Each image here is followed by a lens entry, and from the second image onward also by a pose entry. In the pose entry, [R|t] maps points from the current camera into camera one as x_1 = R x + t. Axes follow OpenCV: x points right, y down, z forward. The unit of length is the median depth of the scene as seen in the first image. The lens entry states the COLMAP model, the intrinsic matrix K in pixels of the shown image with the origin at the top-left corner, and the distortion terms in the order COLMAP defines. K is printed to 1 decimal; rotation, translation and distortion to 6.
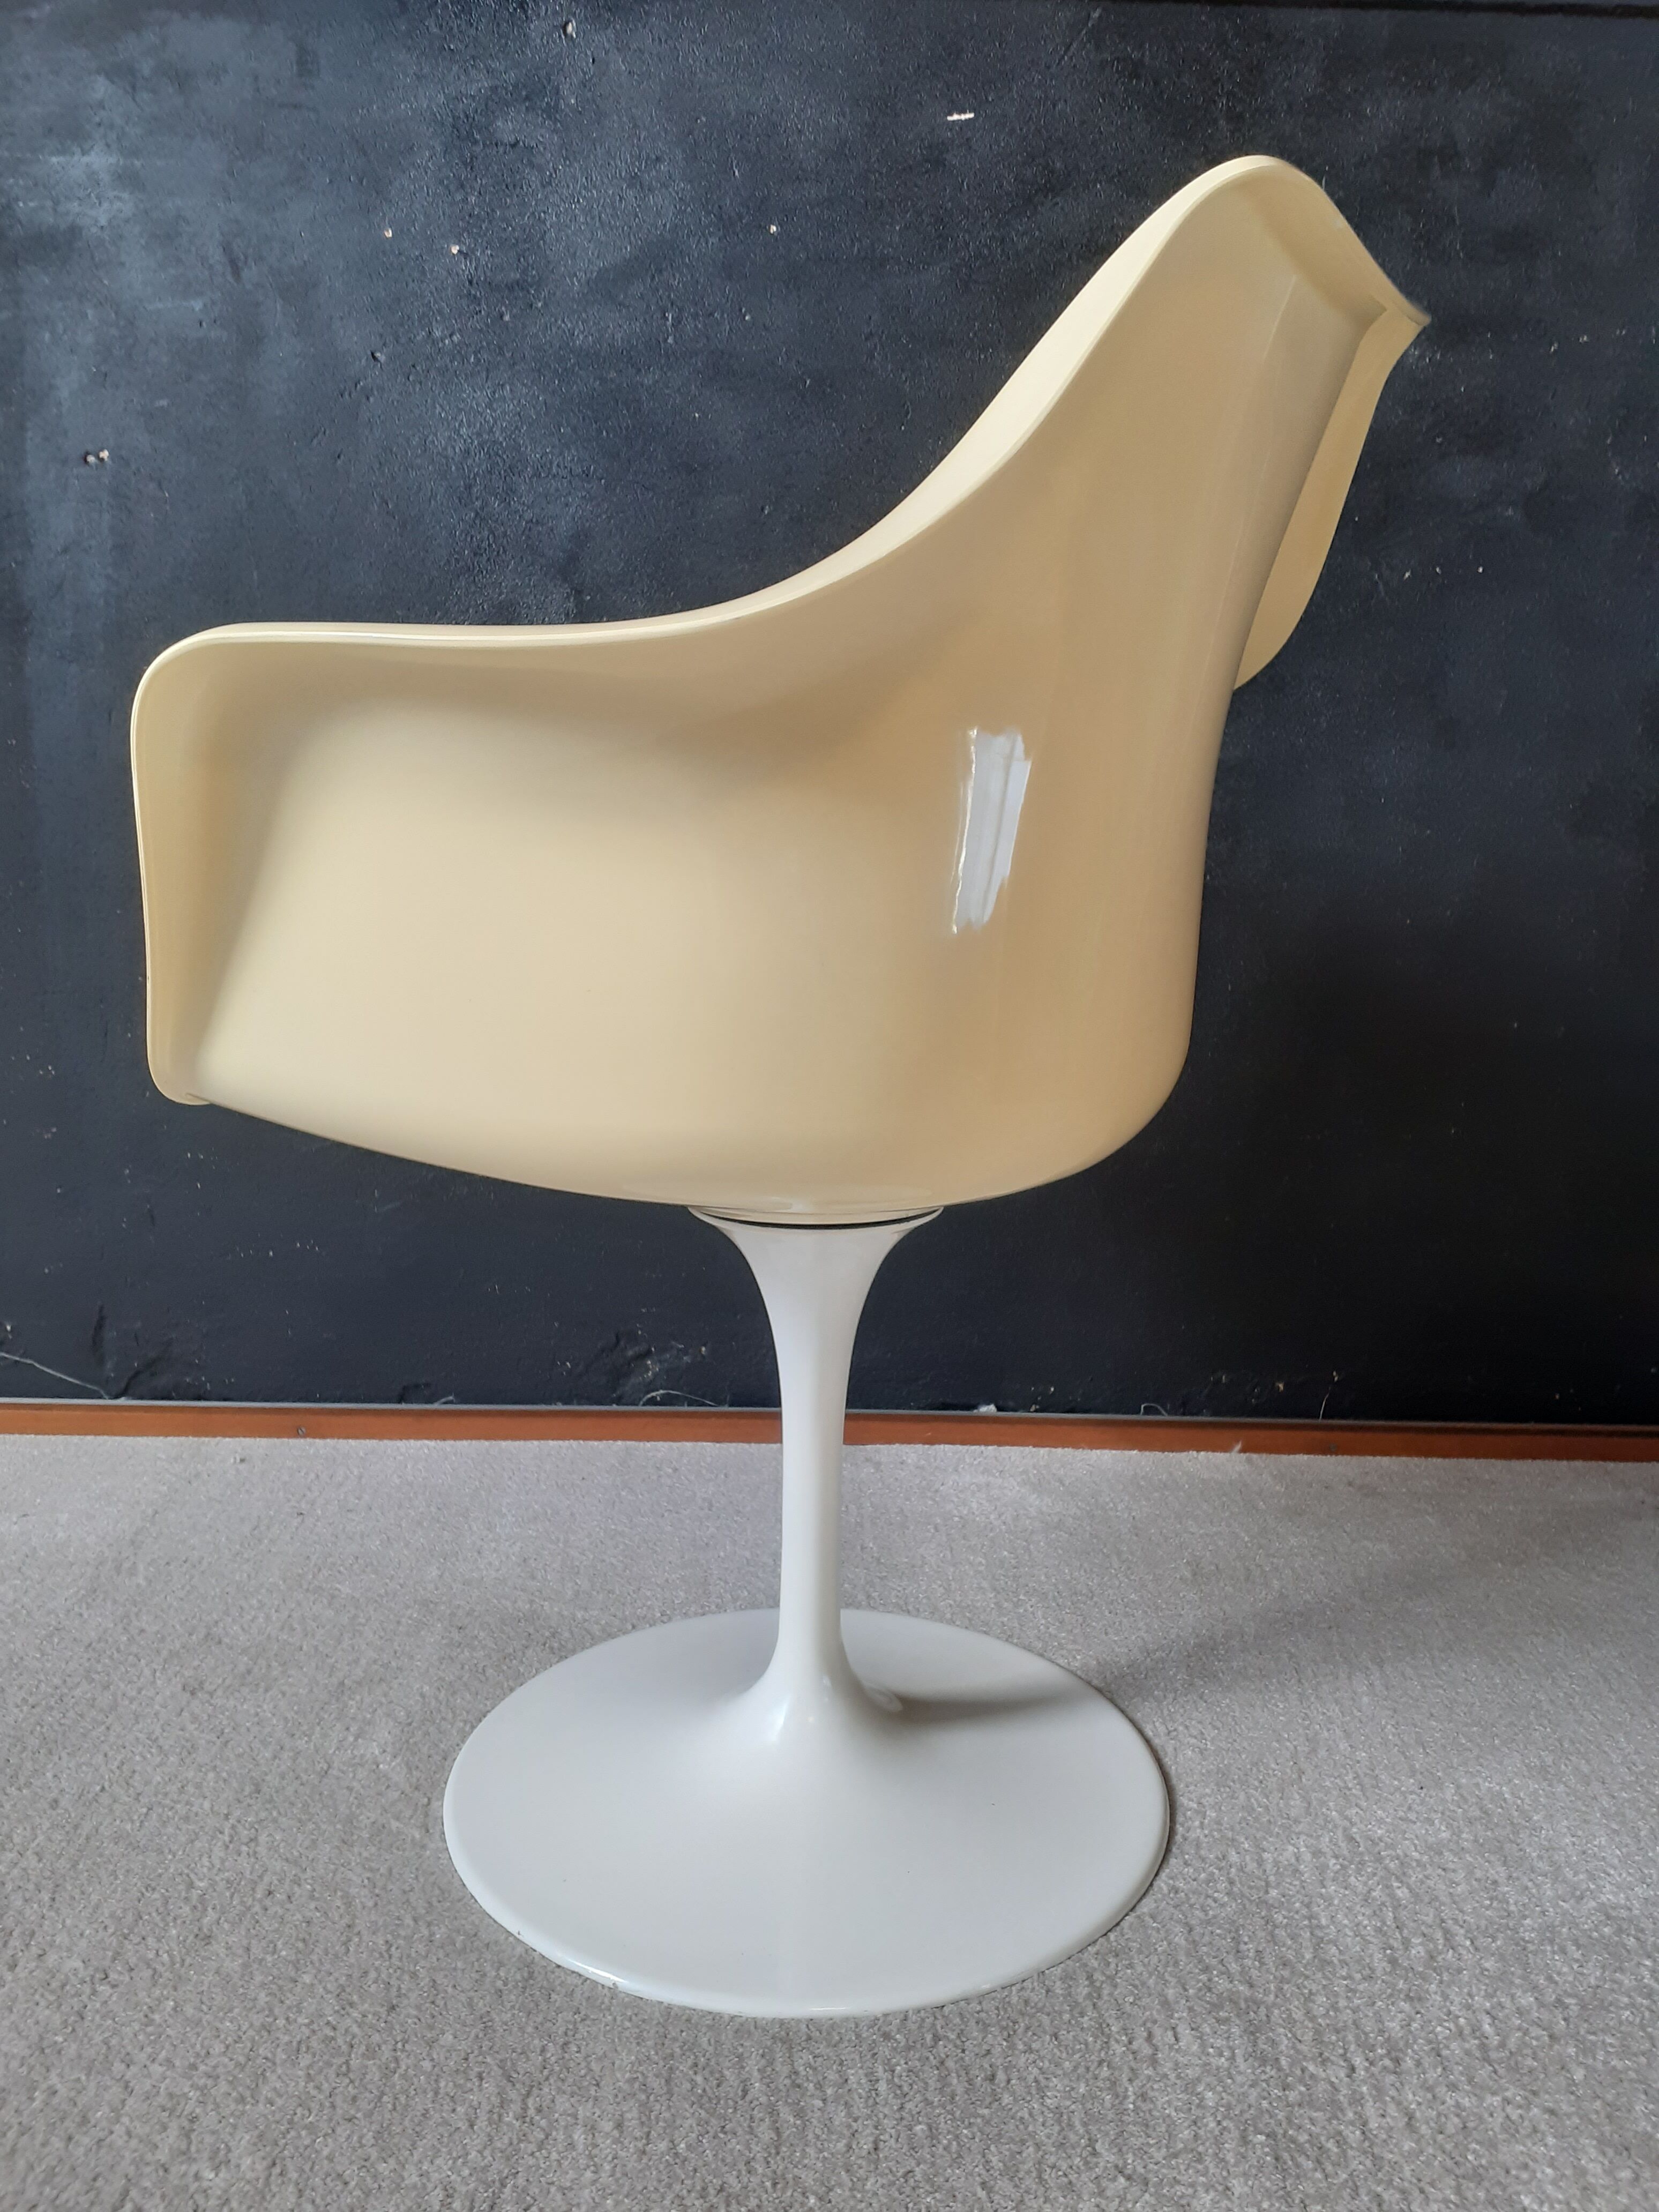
lens RADIAL K [[1778.7, 0, 832.3], [0, 1778.7, 1109.3], [0, 0, 1]] dist [0.003394, -0.007358]
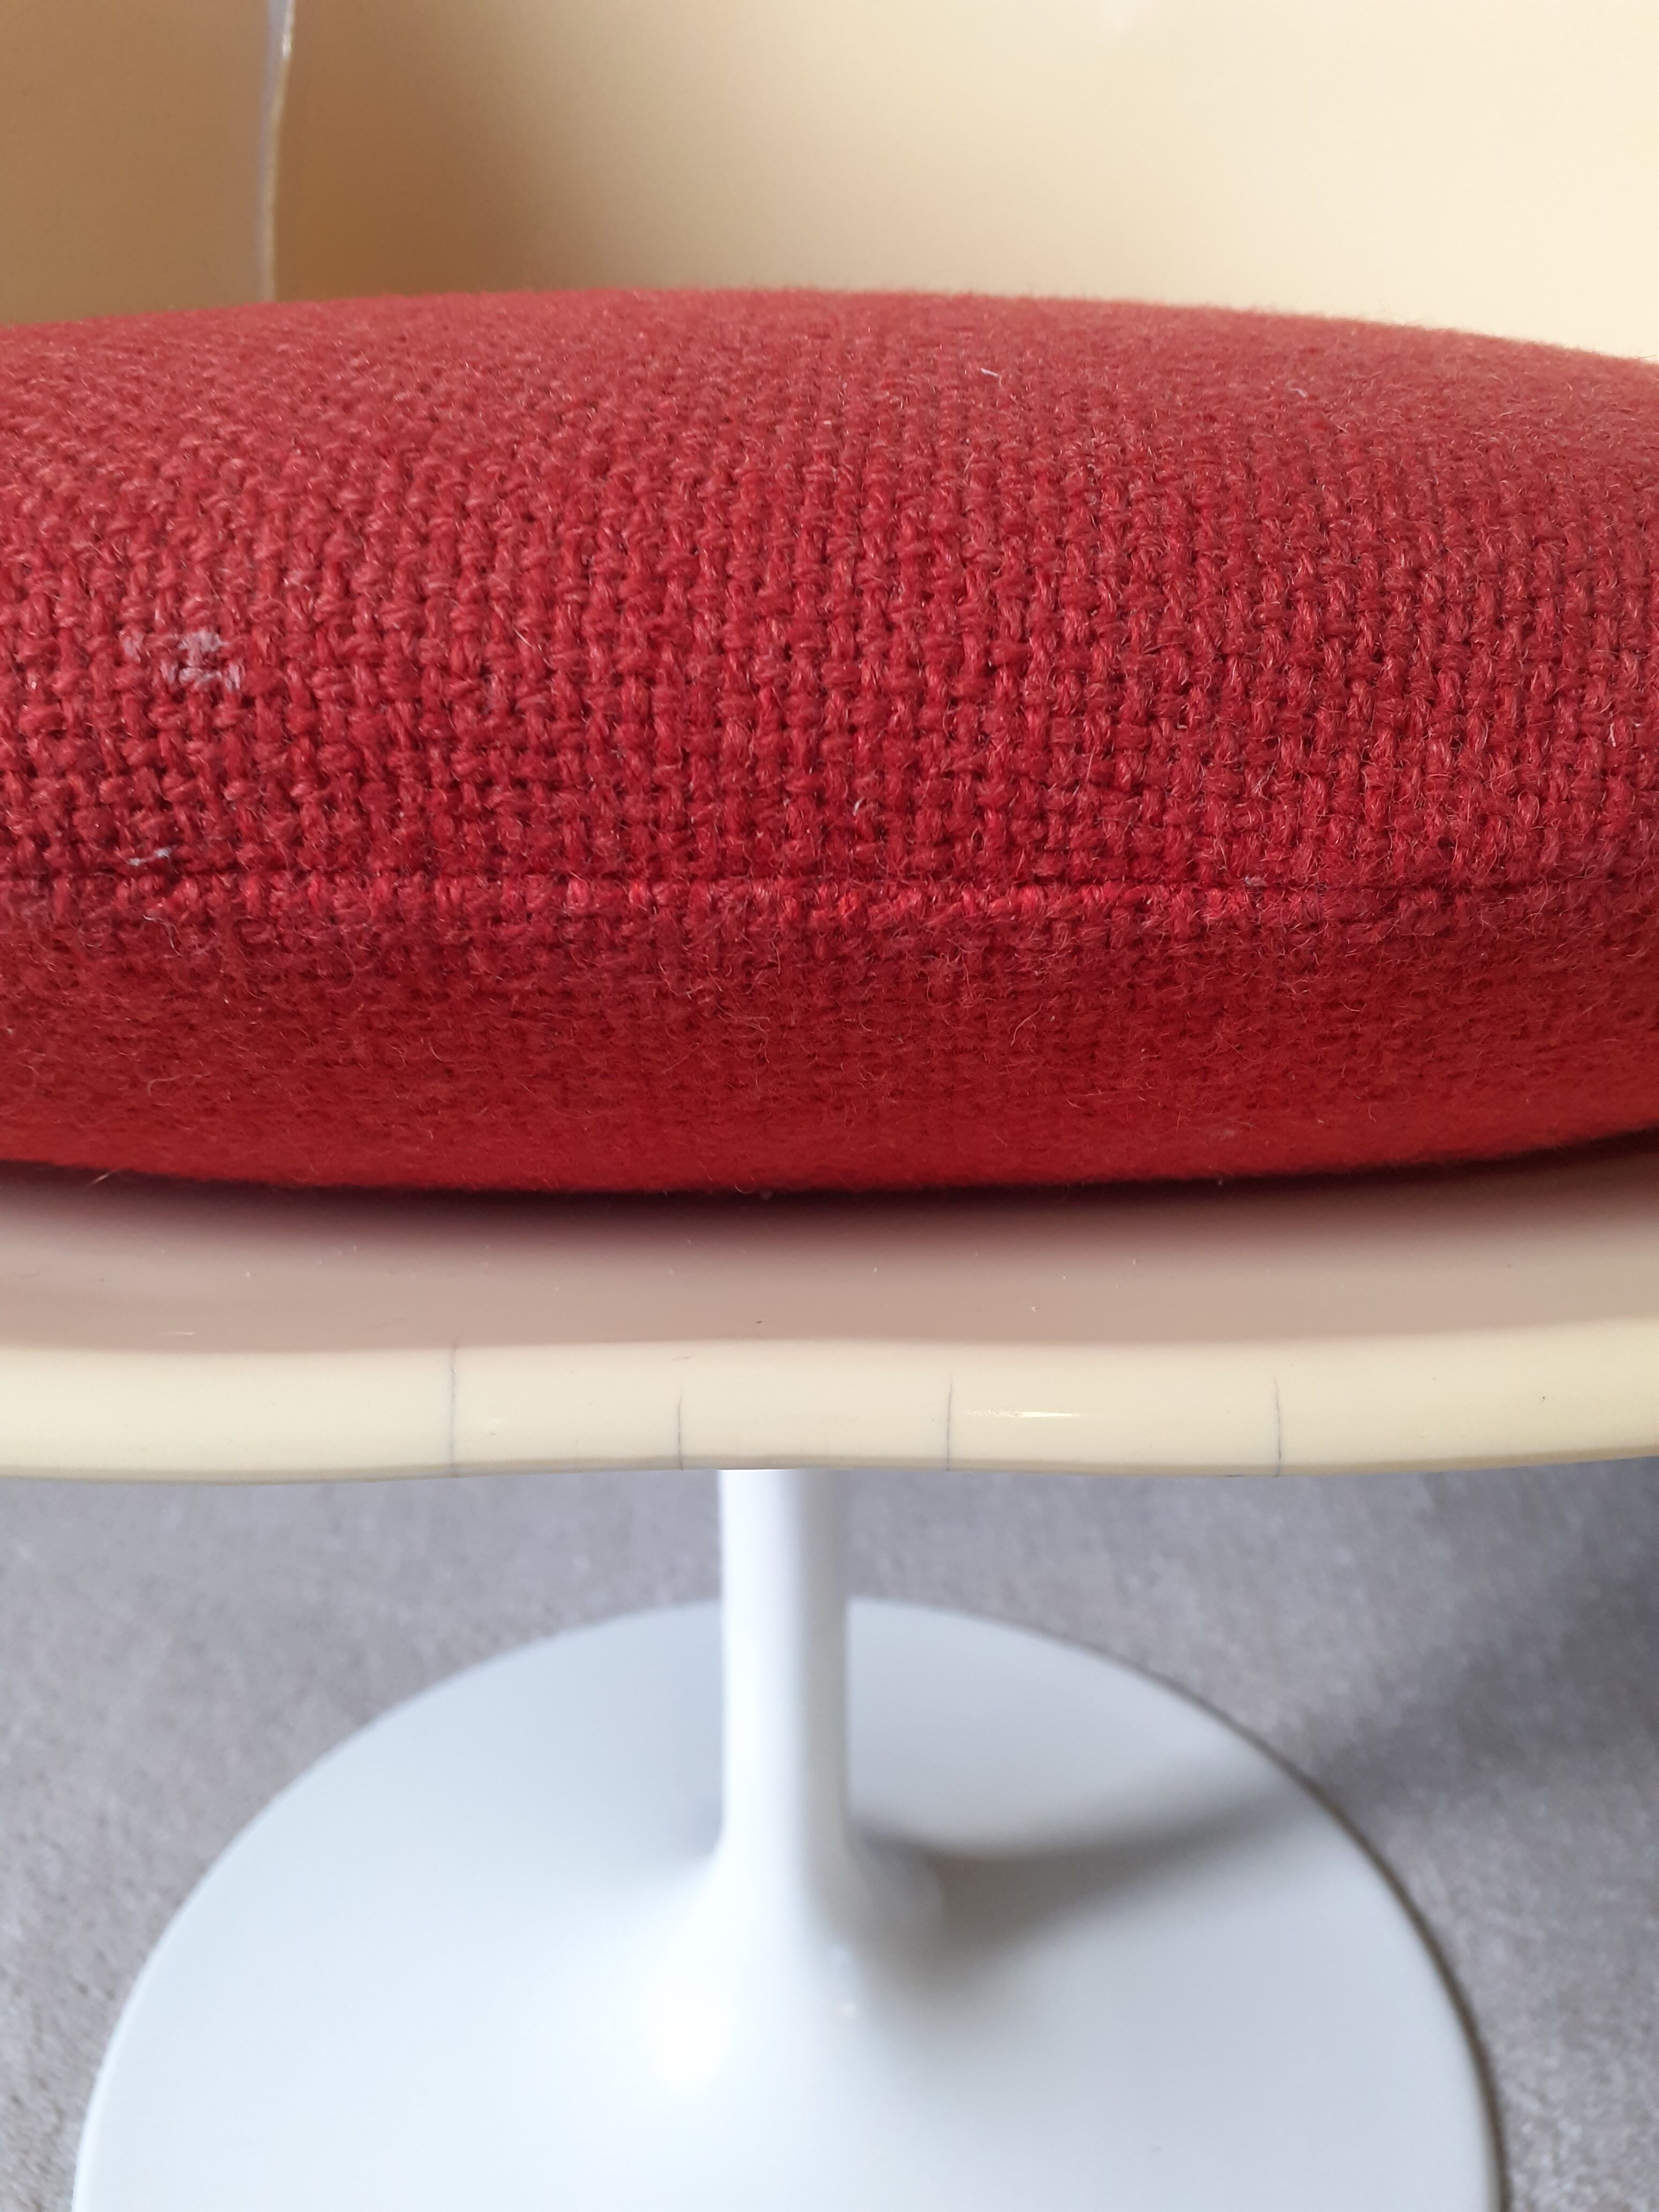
lens RADIAL K [[1790.0, 0, 833.5], [0, 1790.0, 1108.9], [0, 0, 1]] dist [-0.005758, -0.009474]
pose [[0.999908, -0.012332, -0.005702, 0.005451], [0.013326, 0.971986, 0.234661, -0.016453], [0.002649, -0.234715, 0.972061, 0.559629]]
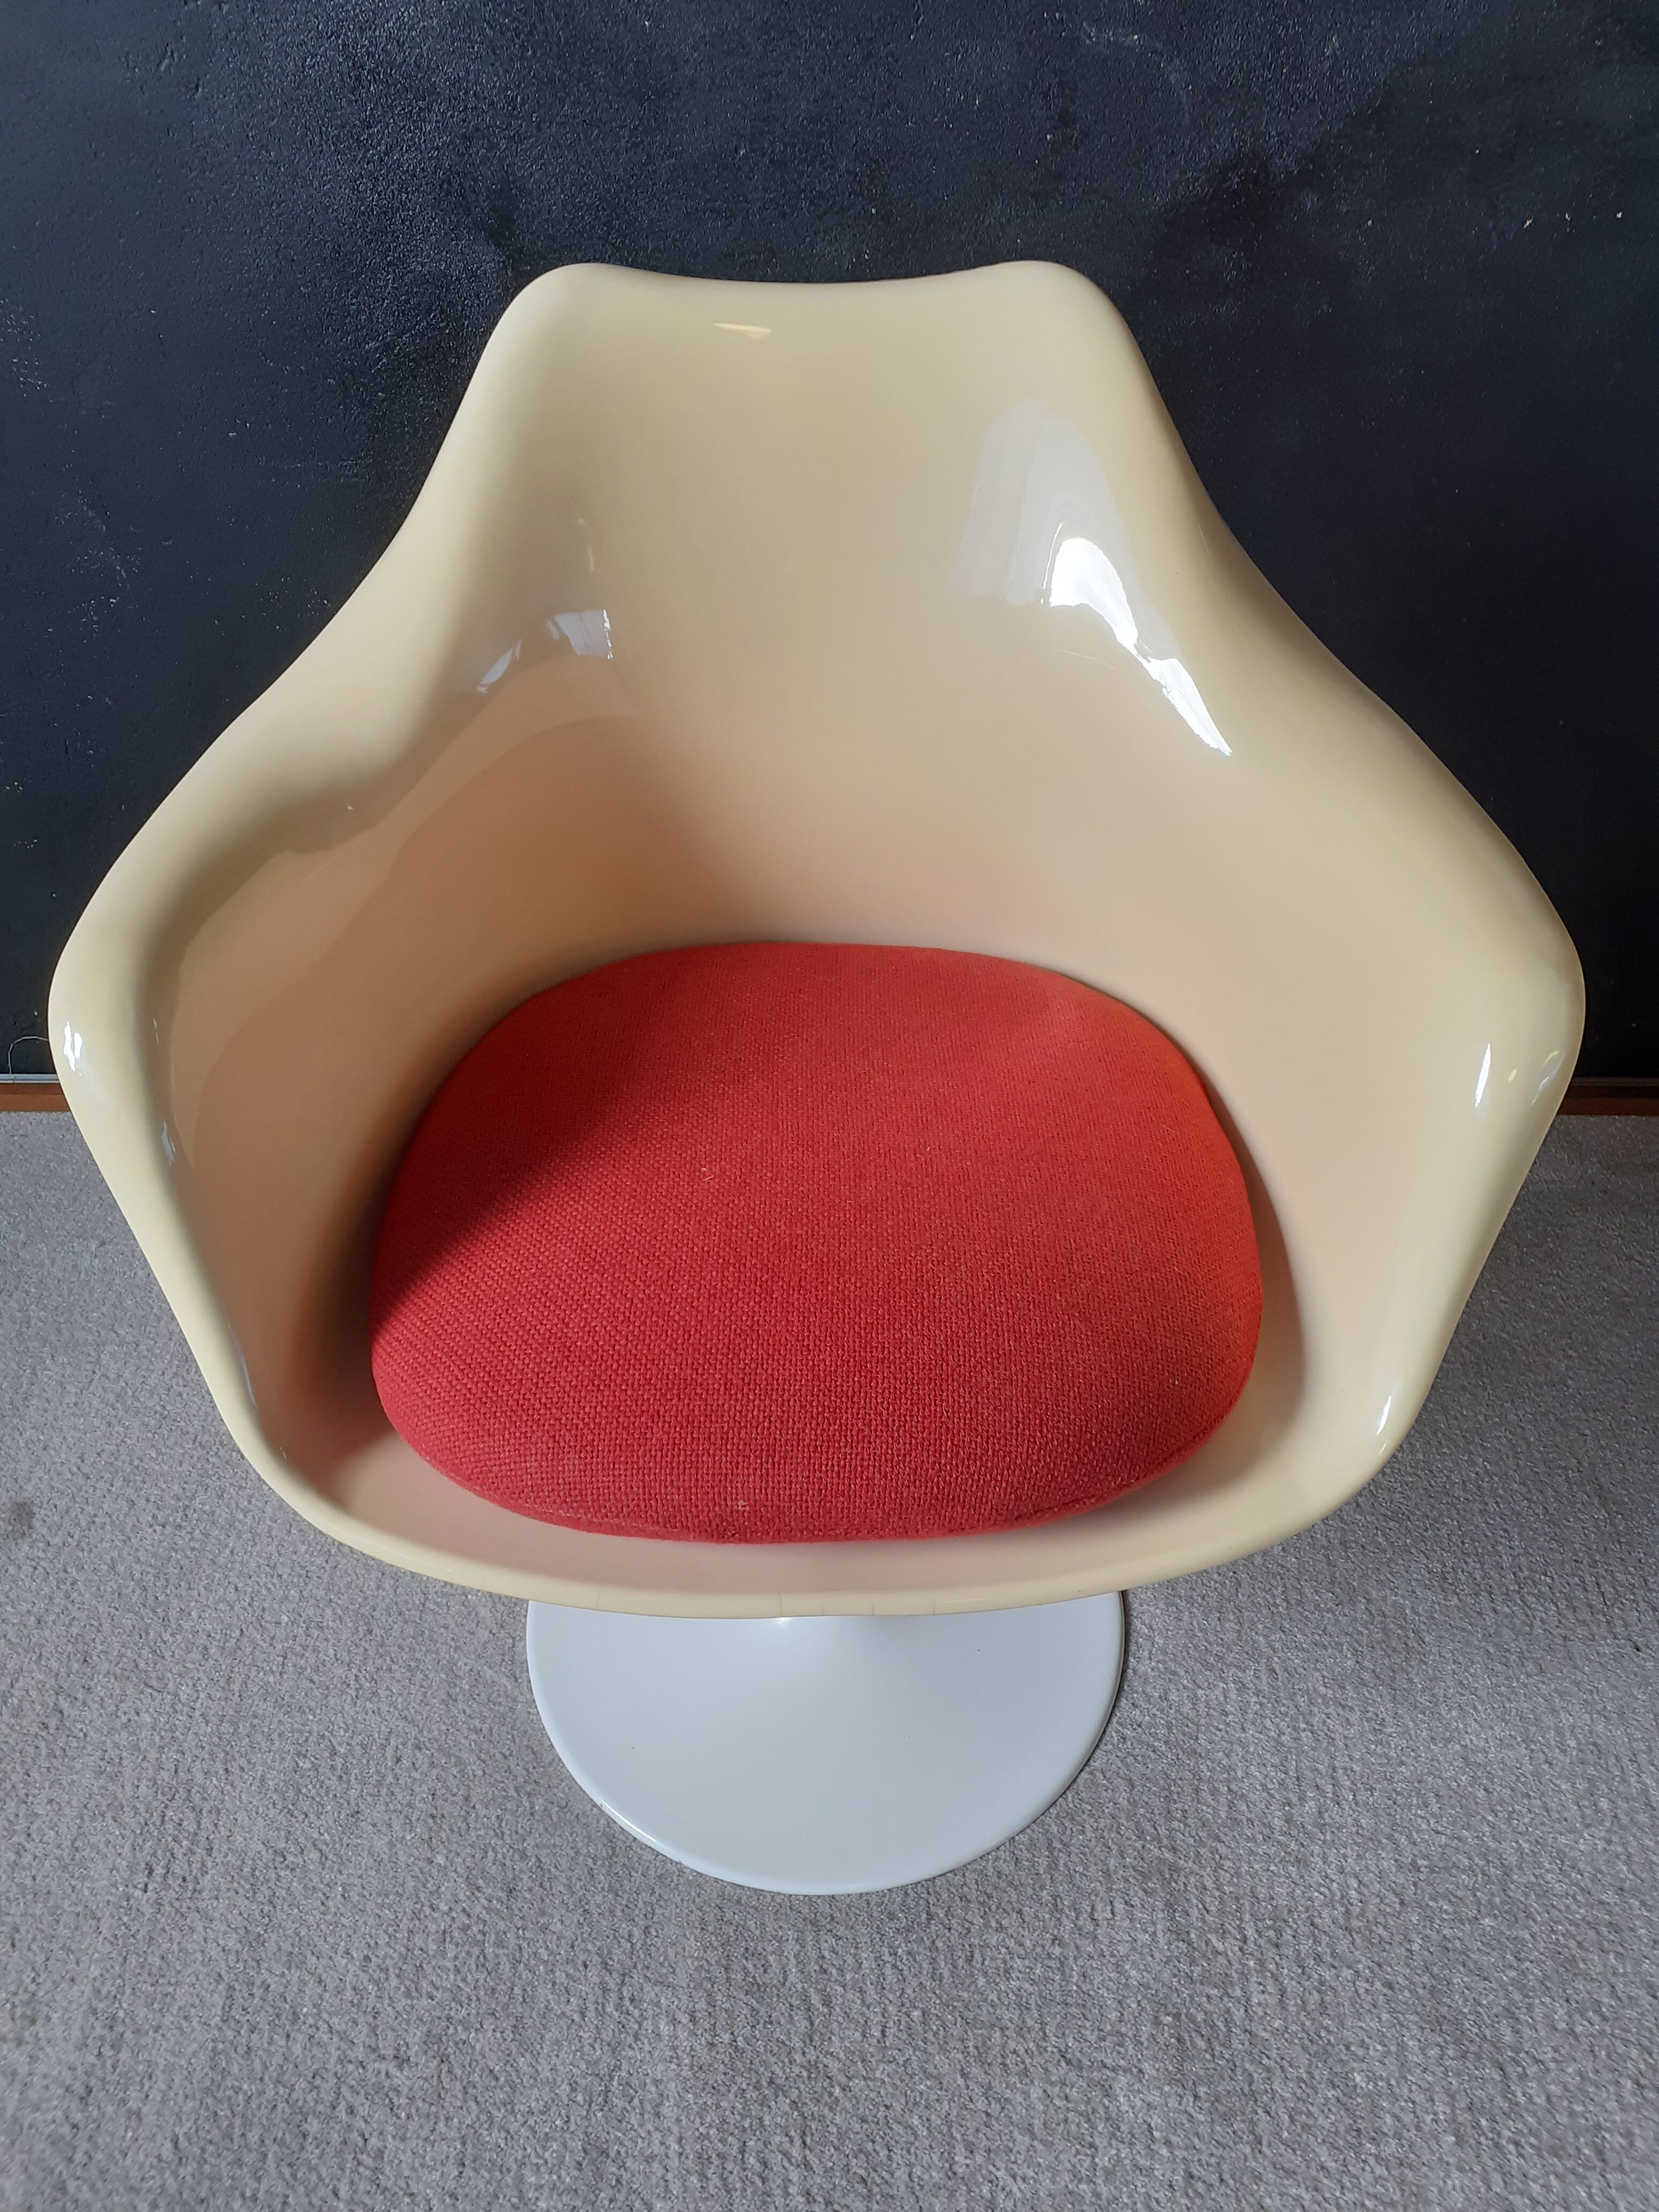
lens RADIAL K [[1780.0, 0, 828.6], [0, 1780.0, 1105.7], [0, 0, 1]] dist [0.003914, 0.001203]
pose [[0.999891, -0.013136, -0.006801, 0.000977], [0.014782, 0.870472, 0.491995, -0.514635], [-0.000543, -0.492042, 0.870571, 0.122629]]
